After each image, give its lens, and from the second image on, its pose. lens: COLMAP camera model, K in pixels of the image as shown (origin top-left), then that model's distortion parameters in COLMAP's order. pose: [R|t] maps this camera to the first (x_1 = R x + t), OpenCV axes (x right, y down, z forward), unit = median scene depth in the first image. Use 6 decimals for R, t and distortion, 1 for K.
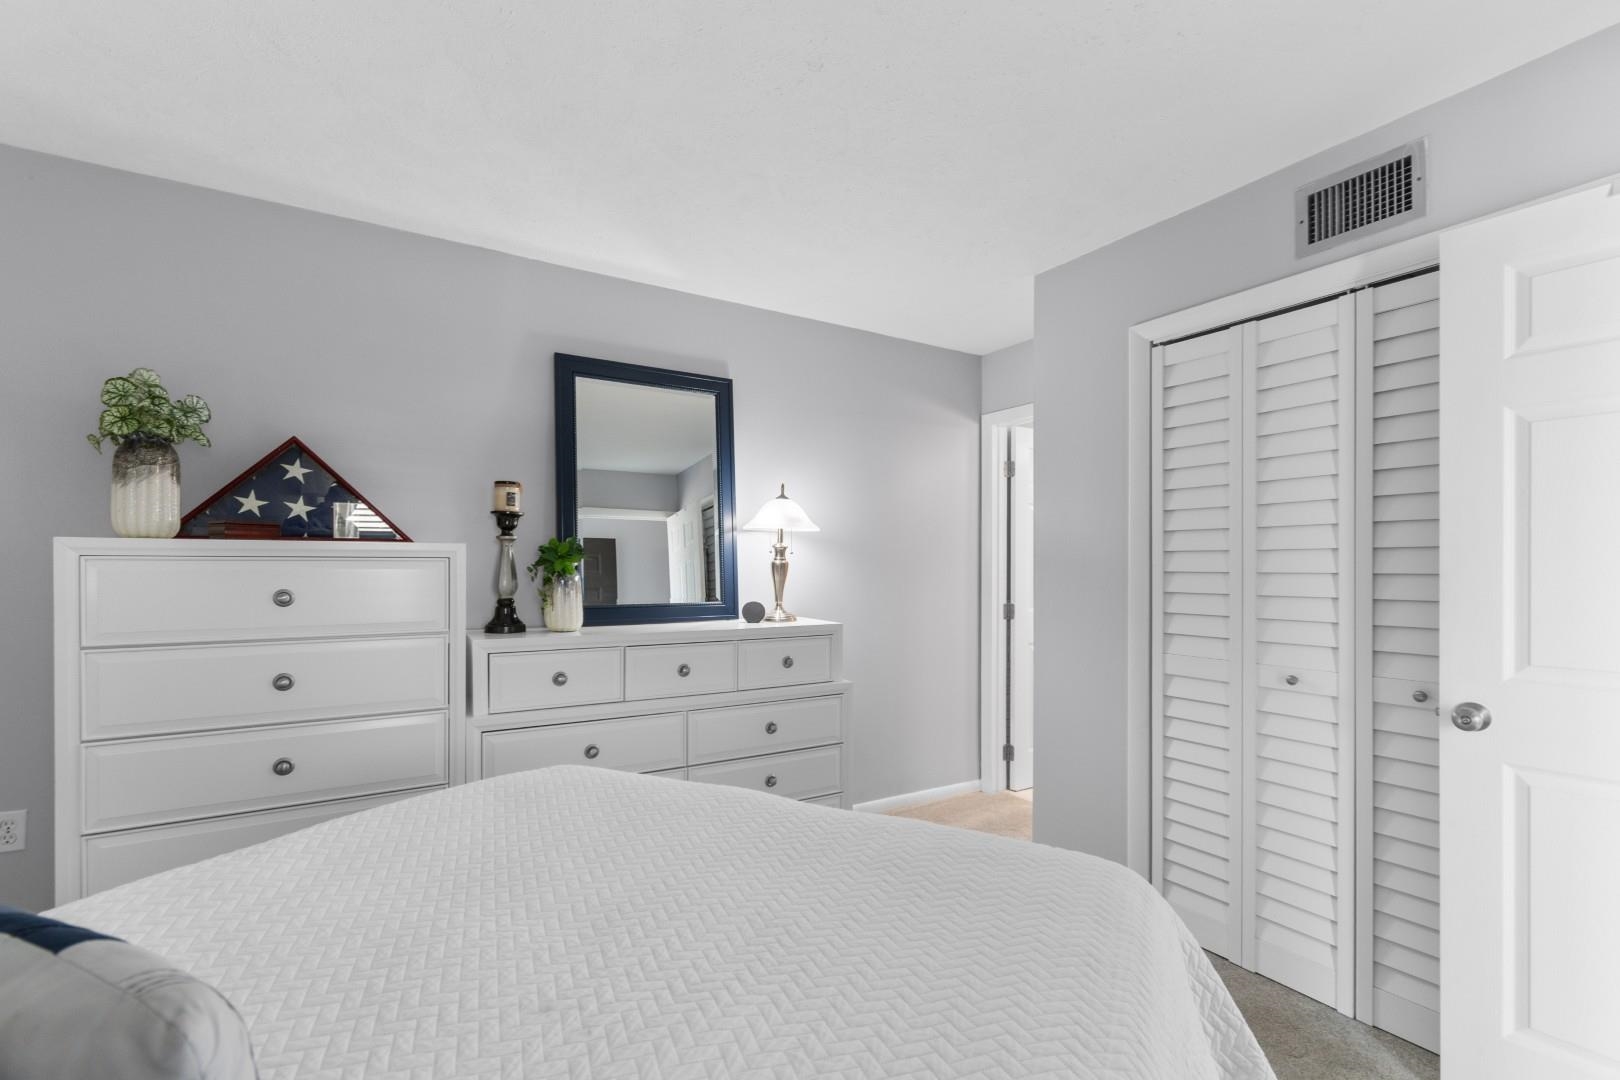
lens RADIAL K [[717.7, 0, 812.5], [0, 717.7, 565.3], [0, 0, 1]] dist [0.010904, -0.006349]
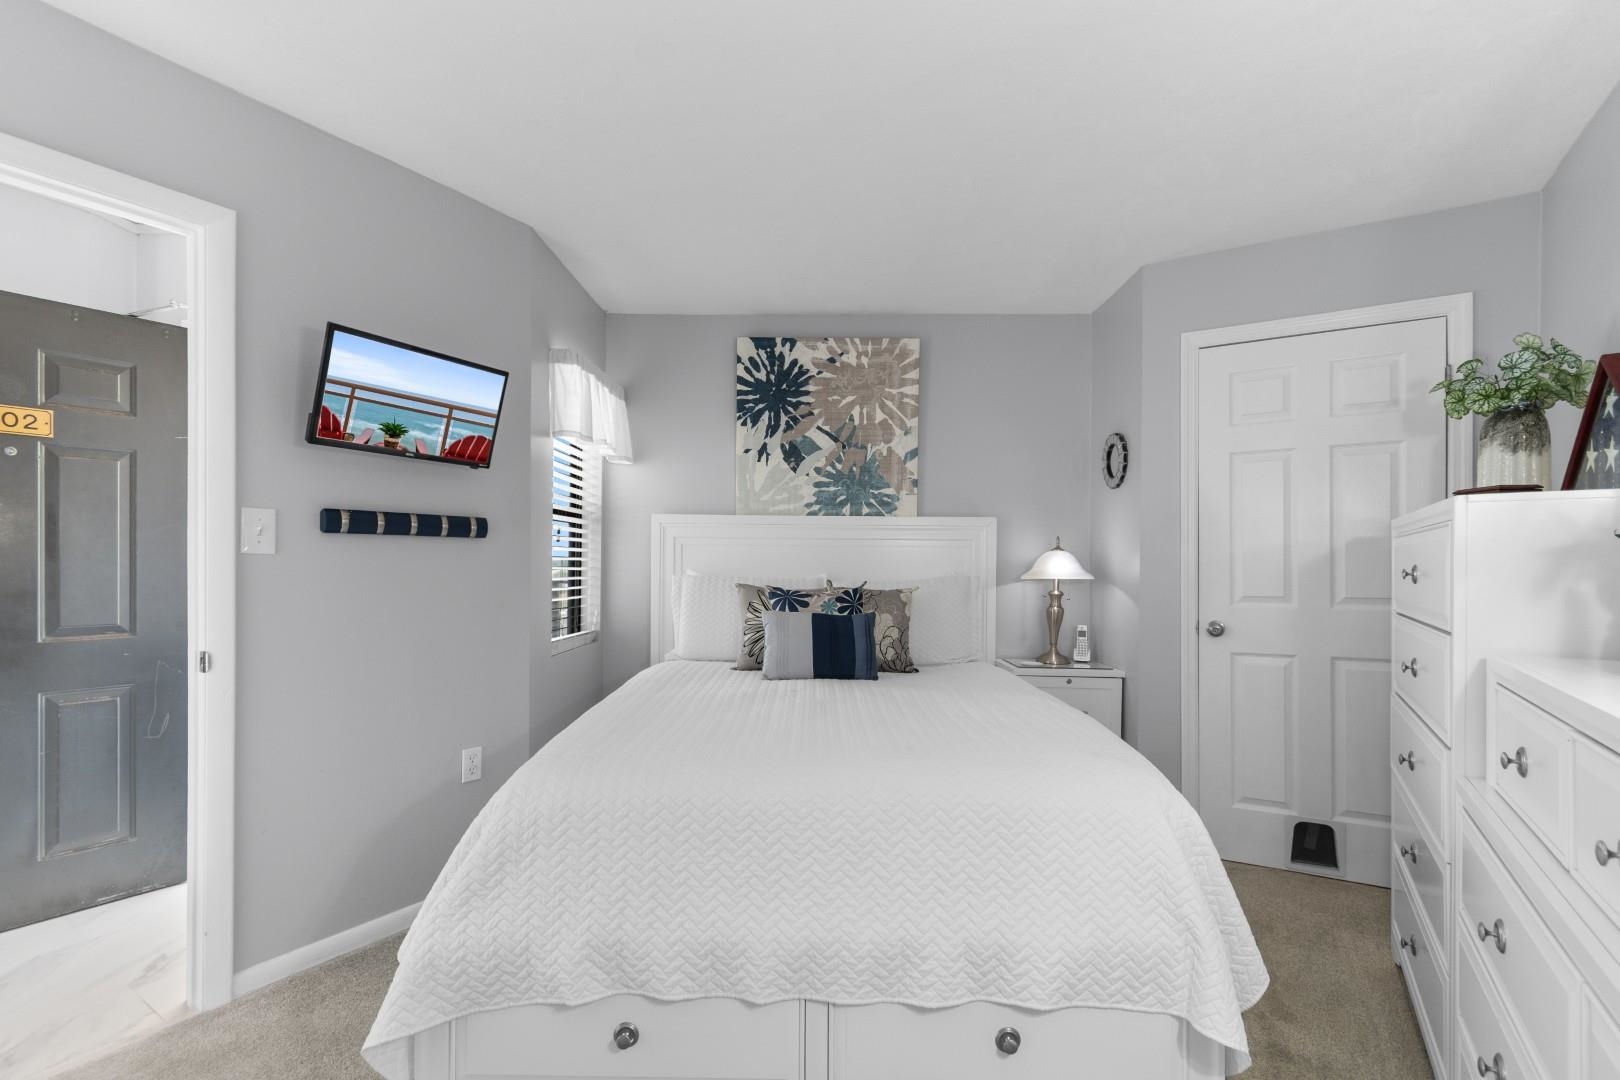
lens RADIAL K [[711.7, 0, 844.6], [0, 711.7, 567.0], [0, 0, 1]] dist [0.001056, -0.000131]
pose [[-0.887257, -0.004223, -0.461255, 0.243660], [-0.005199, 0.999986, 0.000846, 0.032749], [0.461245, 0.003149, -0.887267, 1.222044]]
